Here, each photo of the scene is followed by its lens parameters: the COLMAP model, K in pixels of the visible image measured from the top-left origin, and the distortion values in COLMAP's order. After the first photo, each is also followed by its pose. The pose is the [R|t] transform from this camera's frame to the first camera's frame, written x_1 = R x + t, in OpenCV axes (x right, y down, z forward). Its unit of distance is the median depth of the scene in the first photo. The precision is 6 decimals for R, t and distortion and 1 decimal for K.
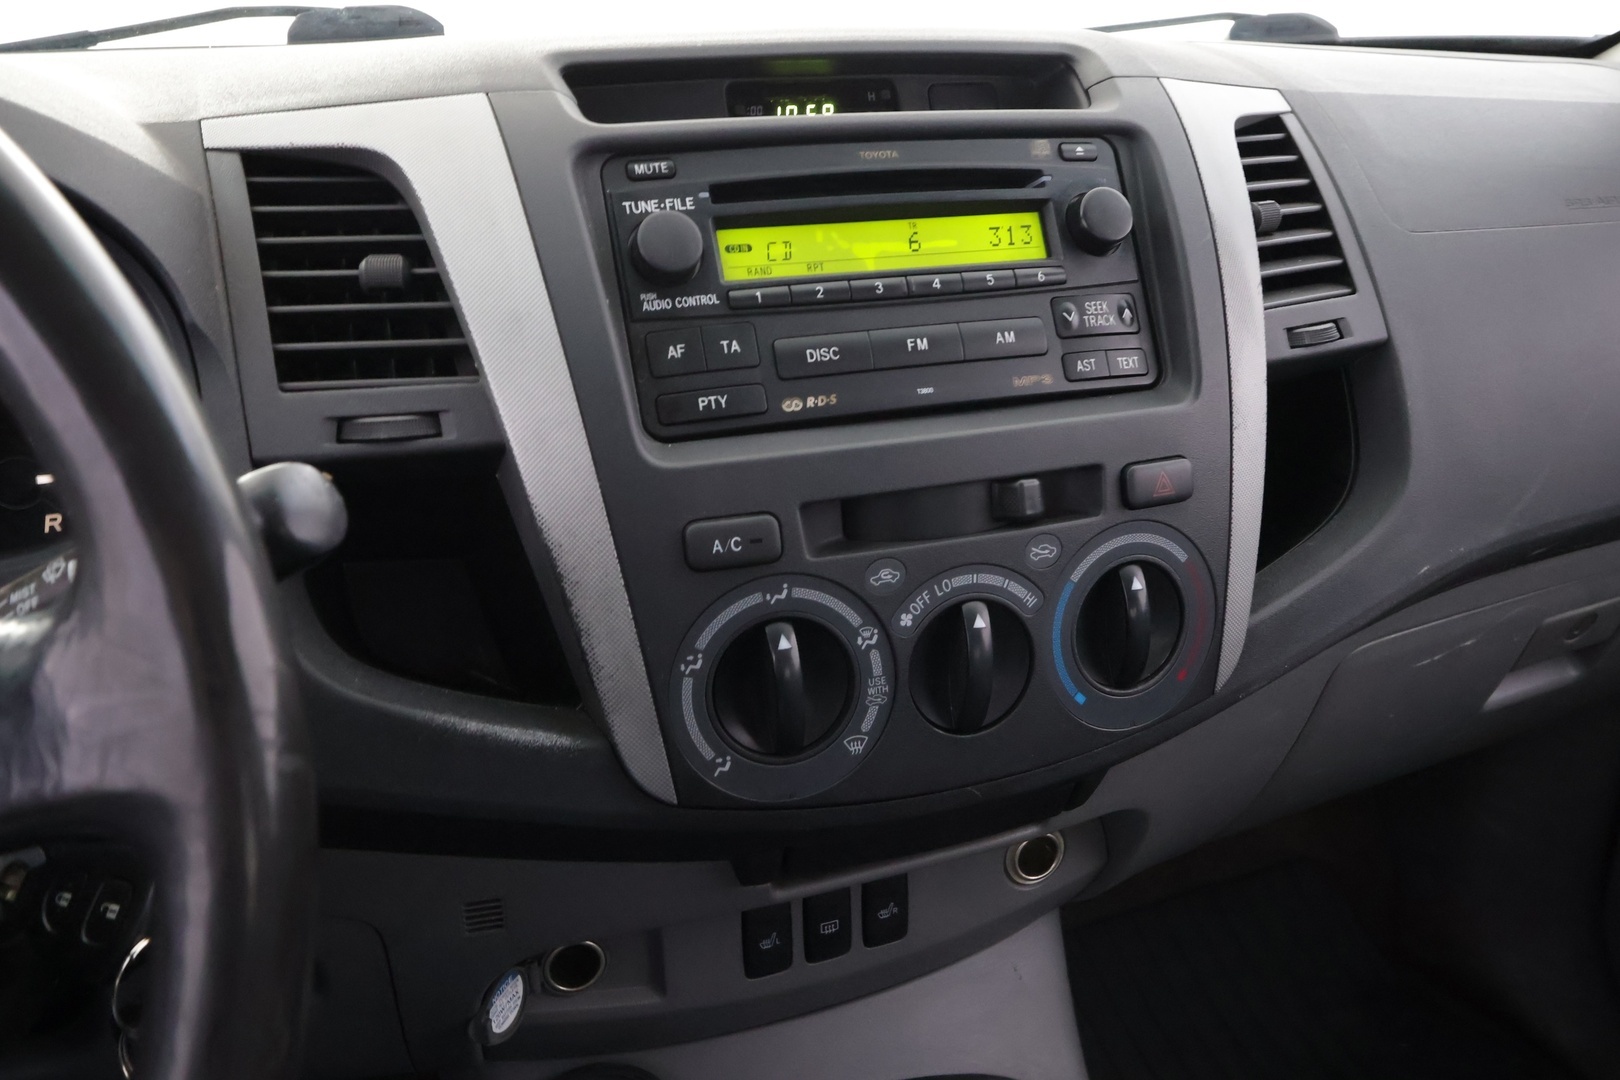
lens RADIAL K [[1275.3, 0, 810.0], [0, 1275.3, 540.0], [0, 0, 1]] dist [-0.005318, -0.001007]
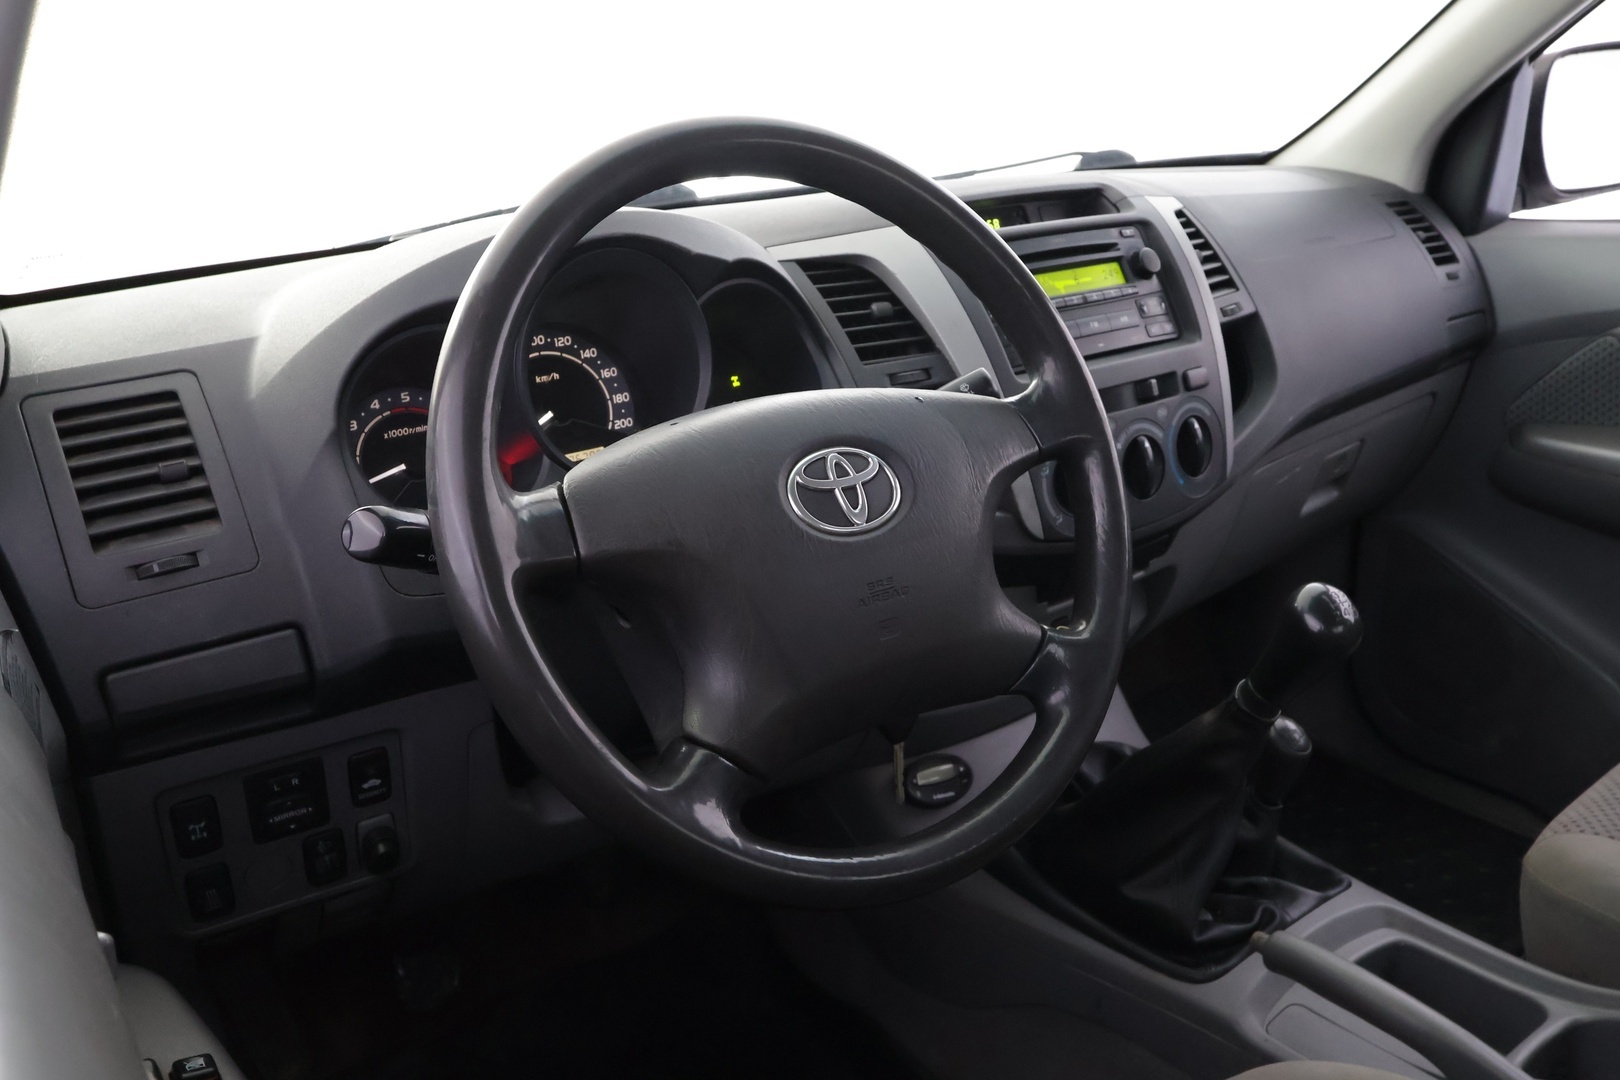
lens RADIAL K [[1275.3, 0, 810.0], [0, 1275.3, 540.0], [0, 0, 1]] dist [-0.005318, -0.001007]
pose [[0.955549, -0.136195, 0.261489, -0.949675], [0.156589, 0.985917, -0.058708, 0.247700], [-0.249811, 0.097045, 0.963419, -0.887276]]
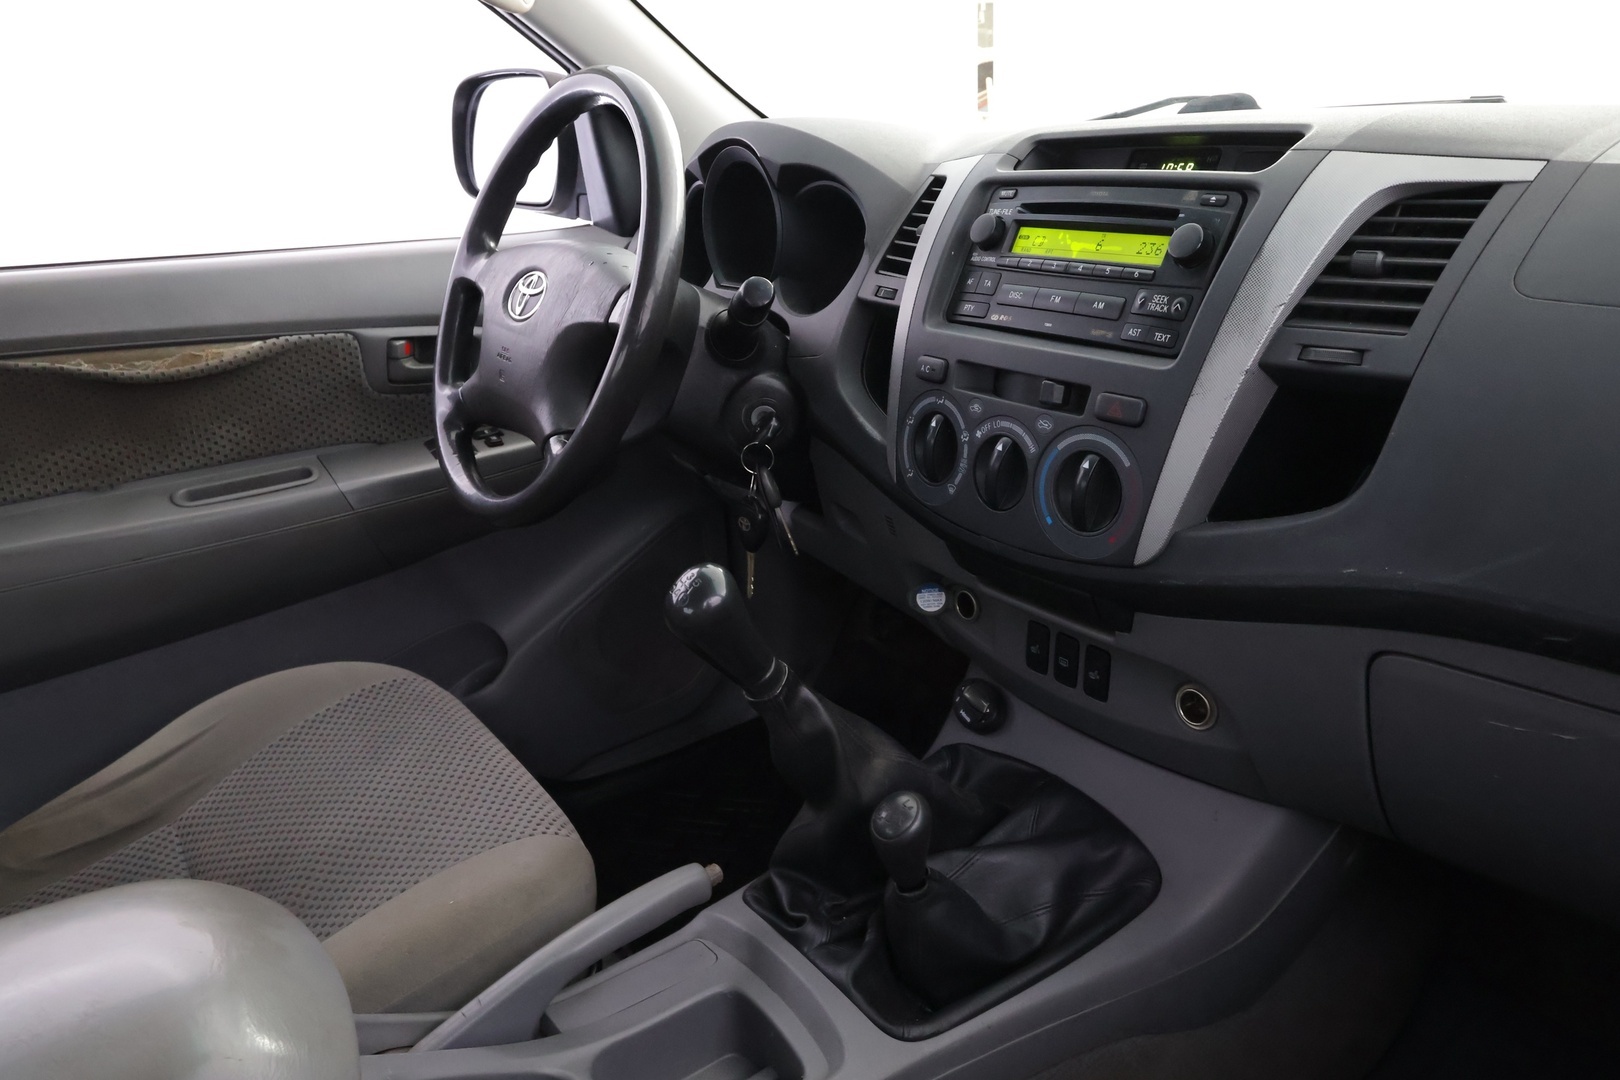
lens RADIAL K [[1120.3, 0, 810.0], [0, 1120.3, 540.0], [0, 0, 1]] dist [0.004322, 0.002106]
pose [[0.265051, 0.330945, -0.905662, 1.475272], [-0.315354, 0.917354, 0.242926, -0.111932], [0.911208, 0.221216, 0.347511, 0.202400]]
